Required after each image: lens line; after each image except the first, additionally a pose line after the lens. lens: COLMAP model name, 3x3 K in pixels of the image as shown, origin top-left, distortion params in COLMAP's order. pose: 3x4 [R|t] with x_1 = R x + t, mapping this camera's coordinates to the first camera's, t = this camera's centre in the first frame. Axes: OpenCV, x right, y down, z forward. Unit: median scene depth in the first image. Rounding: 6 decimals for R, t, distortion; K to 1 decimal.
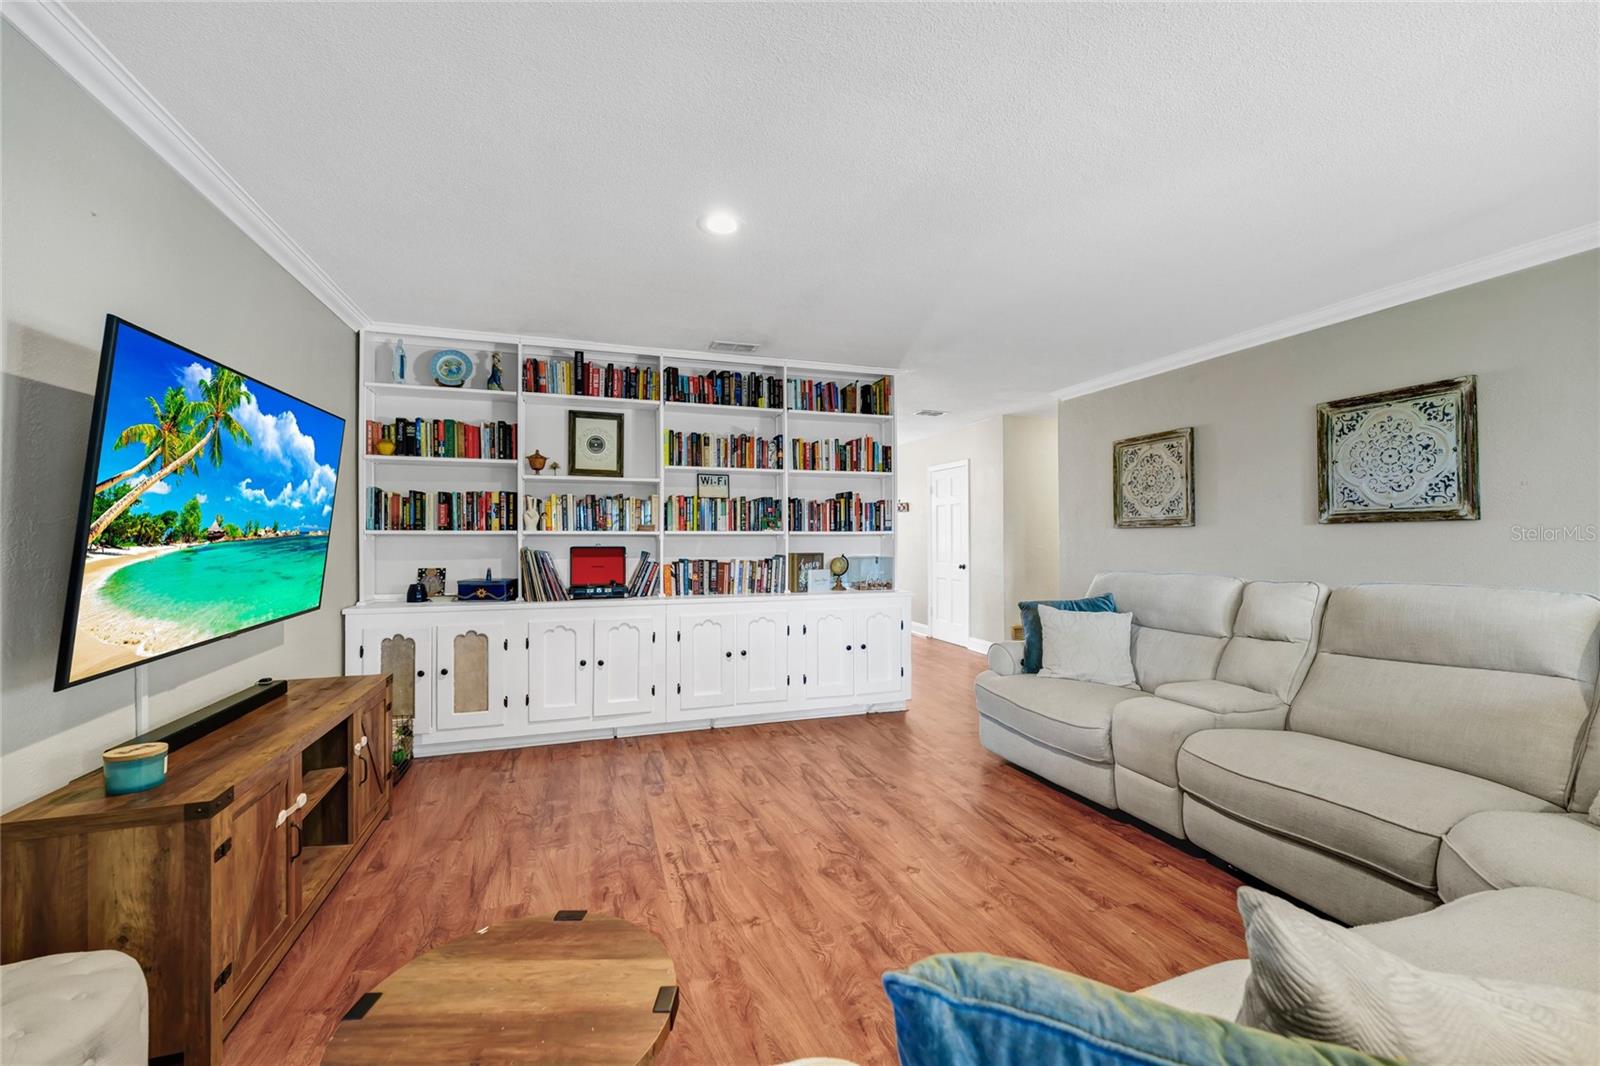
lens RADIAL K [[654.4, 0, 799.4], [0, 654.4, 527.4], [0, 0, 1]] dist [0.003218, -0.001110]
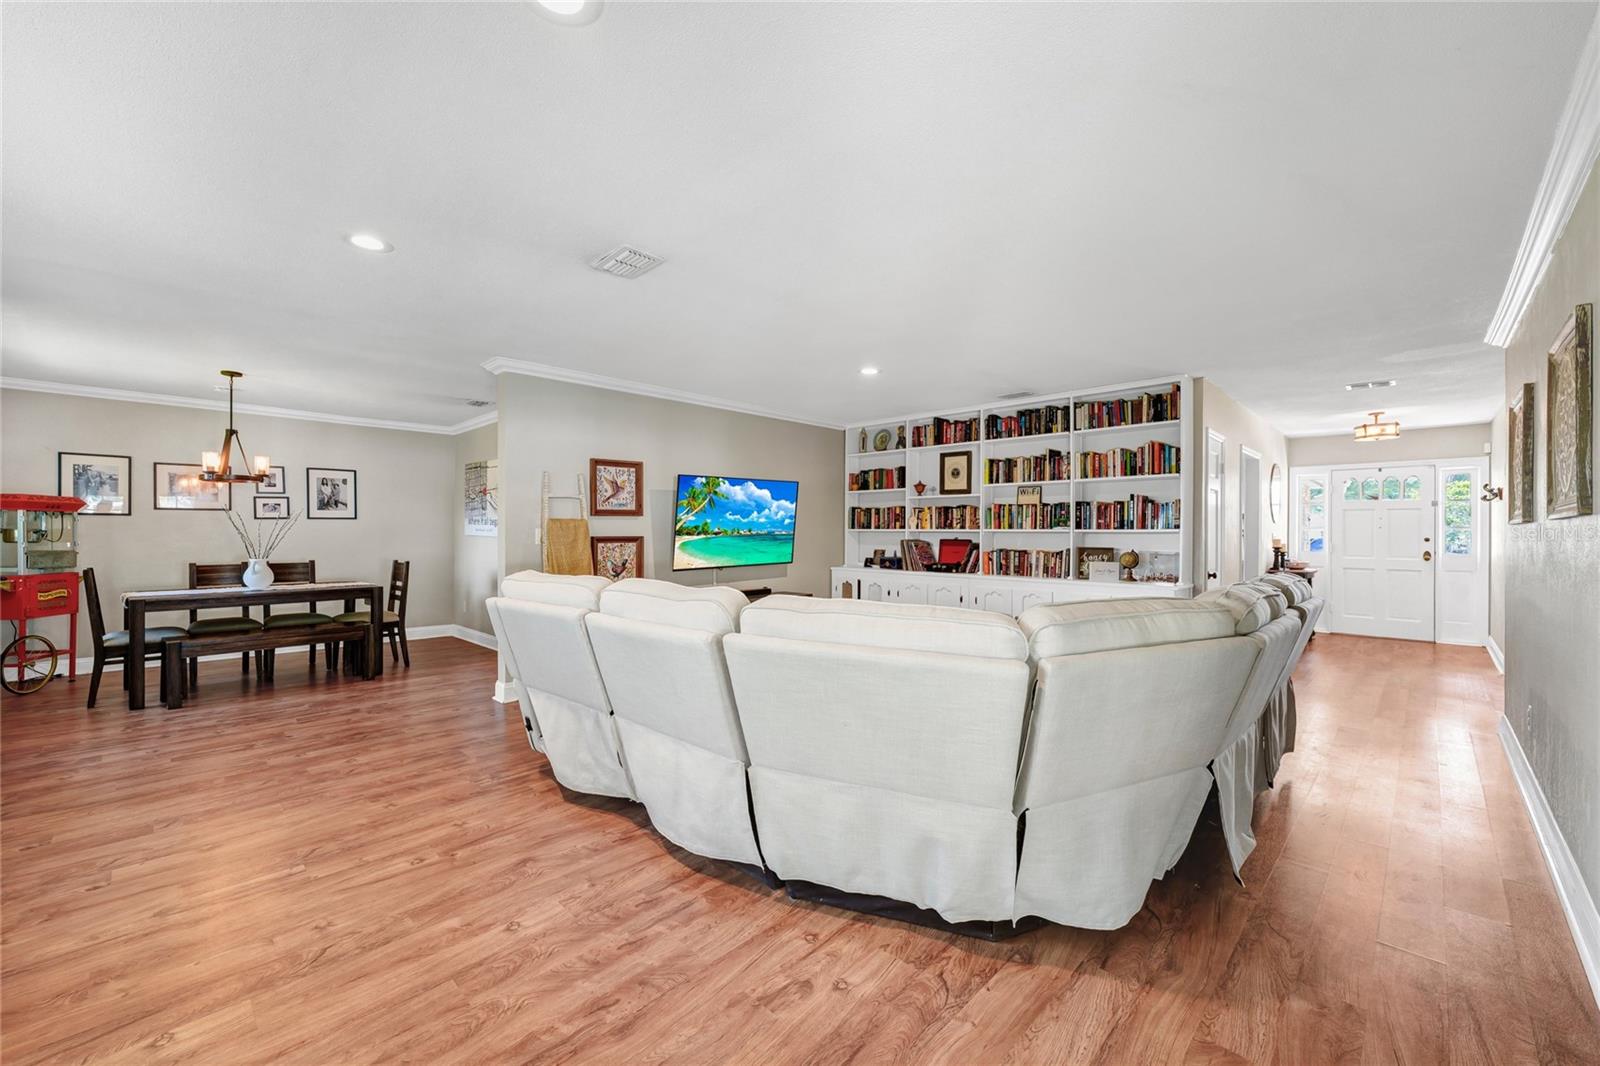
lens RADIAL K [[654.4, 0, 801.5], [0, 654.4, 533.2], [0, 0, 1]] dist [0.003218, -0.001110]
pose [[0.461155, 0.006018, -0.887299, 0.966321], [0.012257, 0.999838, 0.013151, -0.010668], [0.887235, -0.016940, 0.461006, -0.033324]]
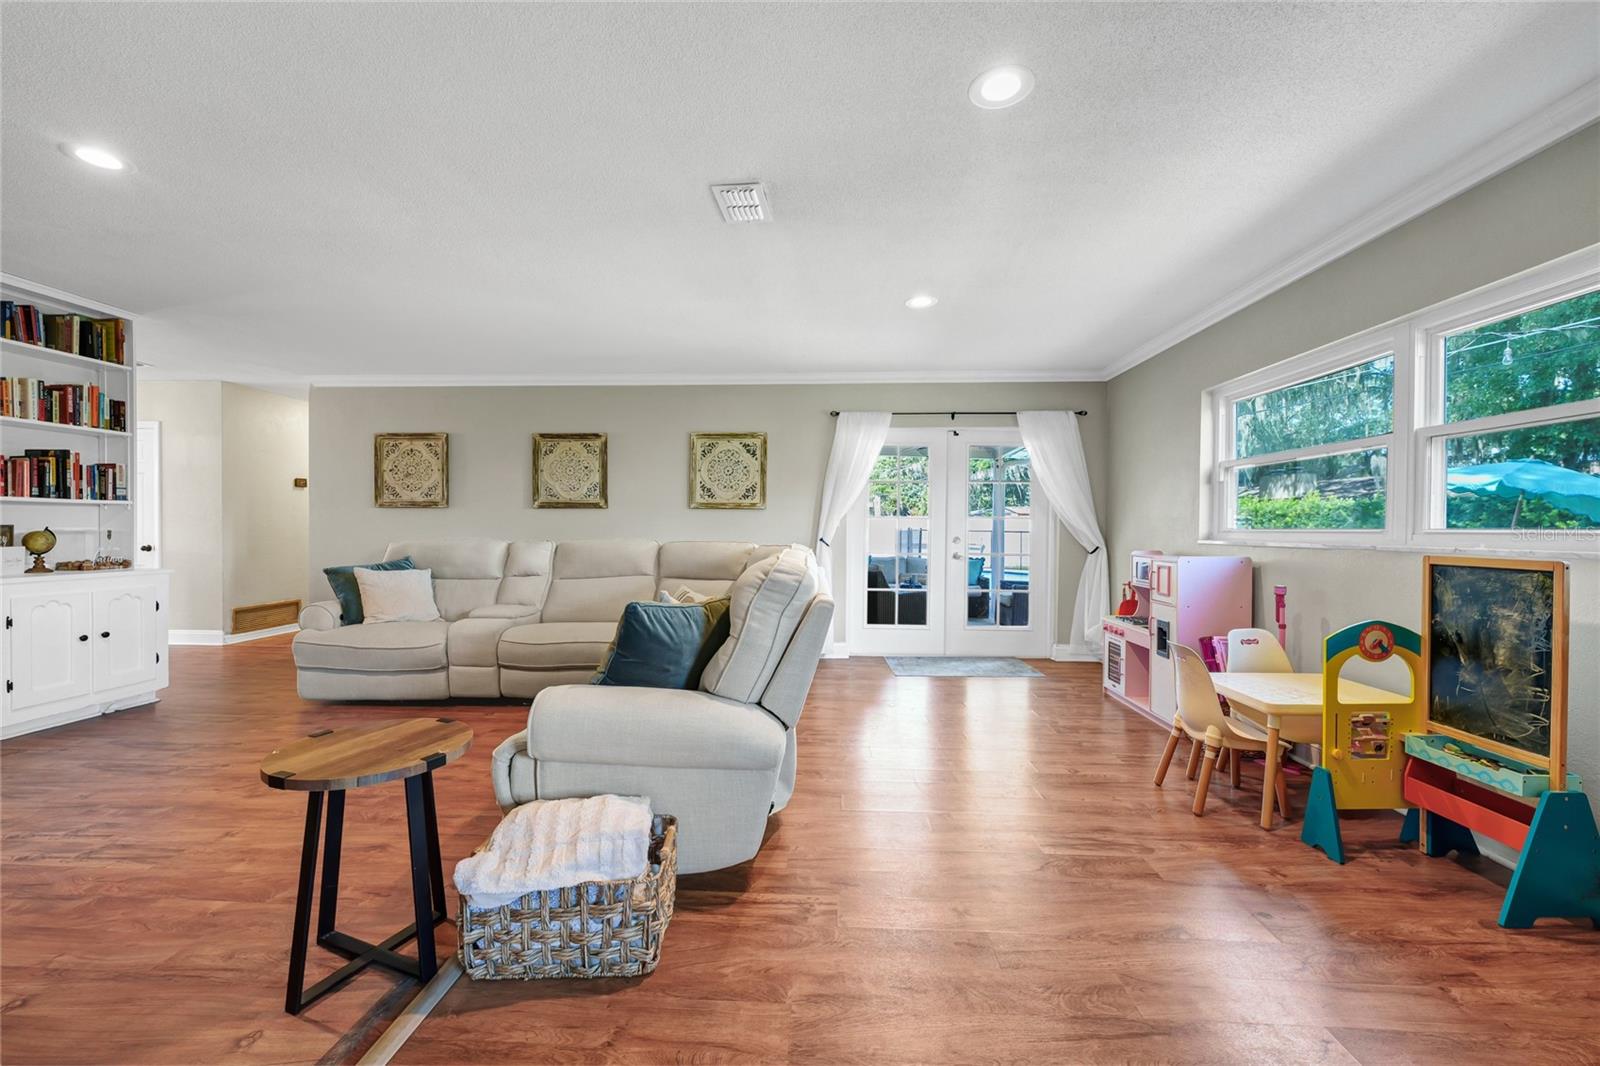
lens RADIAL K [[627.2, 0, 806.1], [0, 627.2, 540.9], [0, 0, 1]] dist [-0.011591, 0.000335]
pose [[0.352802, -0.011605, 0.935626, -0.372695], [-0.025455, 0.999434, 0.021995, 0.021764], [-0.935352, -0.031576, 0.352307, -0.155269]]
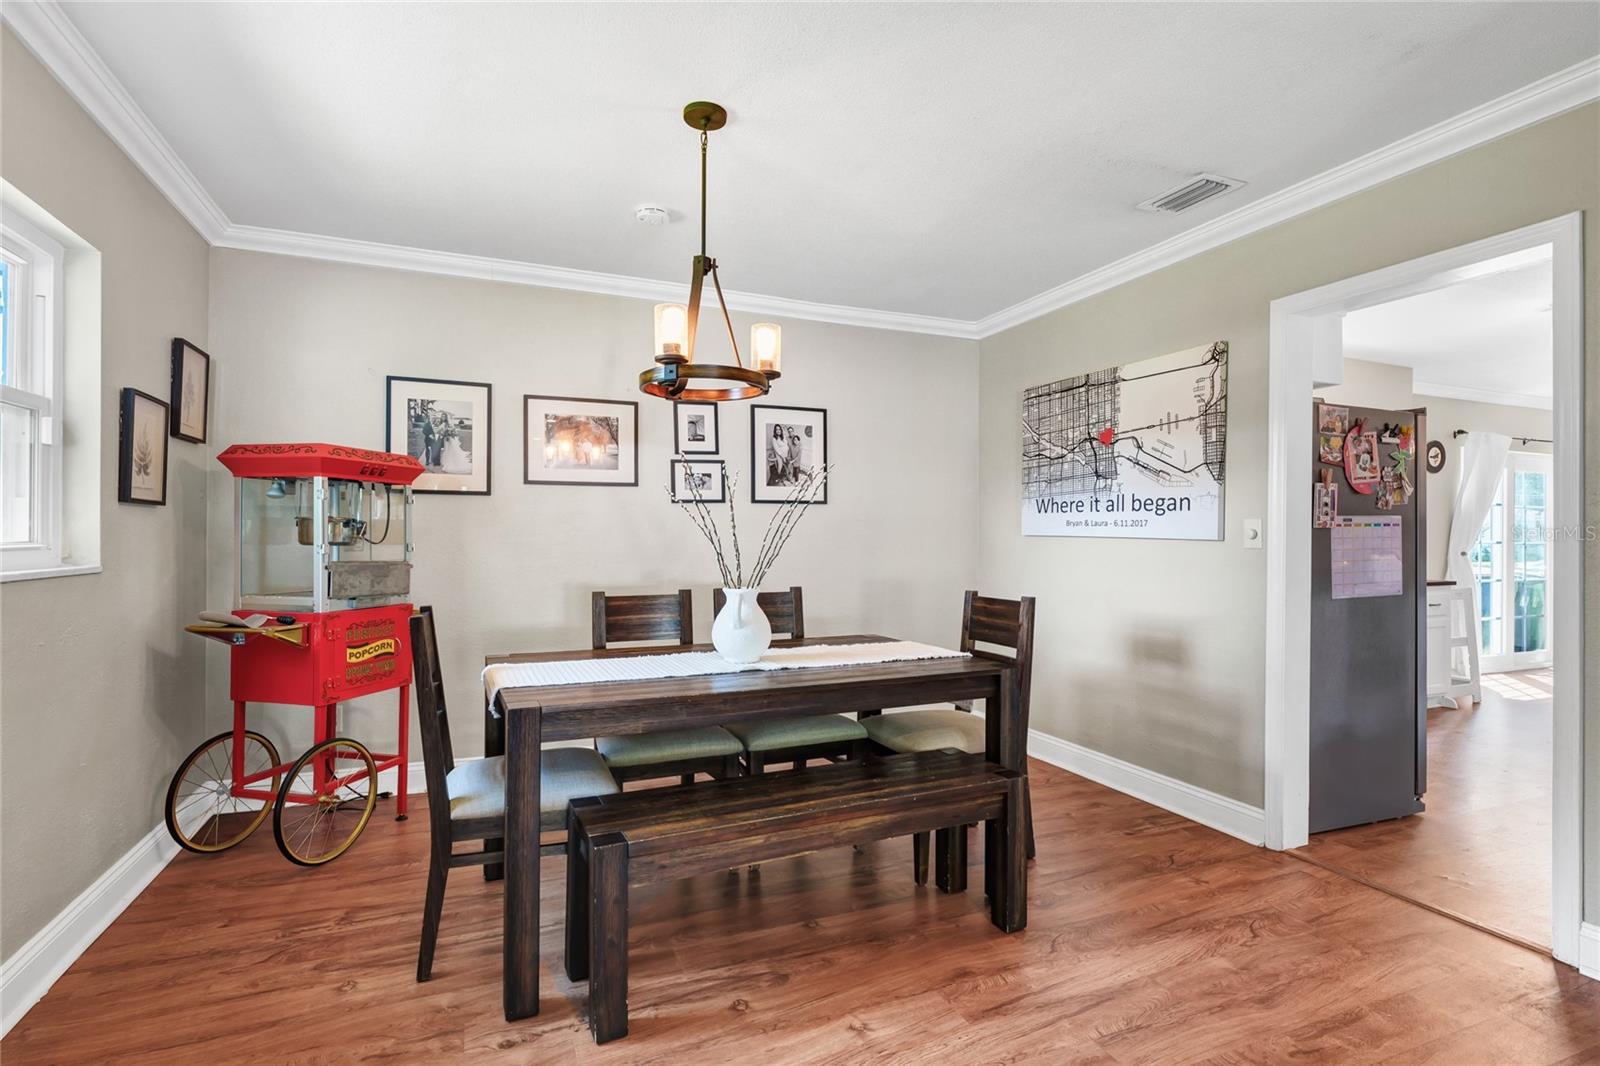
lens RADIAL K [[738.5, 0, 825.2], [0, 738.5, 533.8], [0, 0, 1]] dist [-0.002330, 0.000261]
pose [[0.135927, -0.001777, -0.990717, -0.046784], [0.012279, 0.999925, -0.000109, 0.000488], [0.990643, -0.012150, 0.135939, -0.391835]]
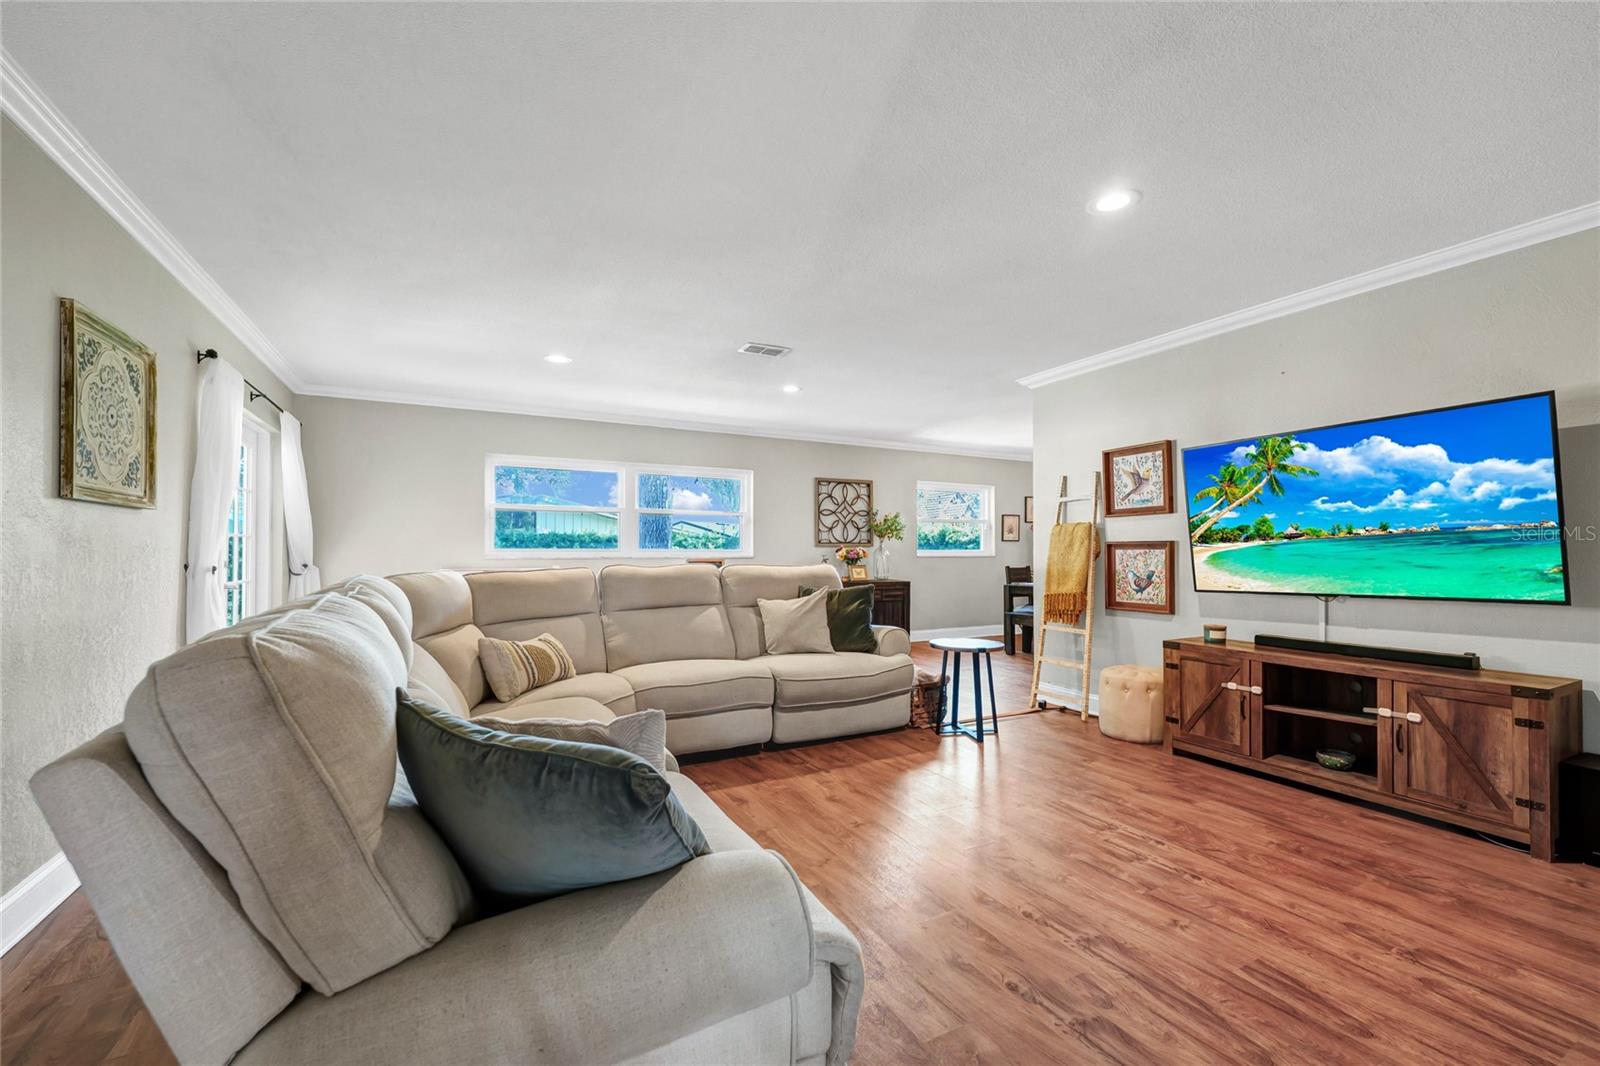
lens RADIAL K [[654.4, 0, 794.1], [0, 654.4, 535.4], [0, 0, 1]] dist [0.003218, -0.001110]
pose [[-0.989398, -0.004549, -0.145155, 0.324034], [0.001649, 0.999093, -0.042556, 0.042374], [0.145217, -0.042344, -0.988493, 1.229914]]
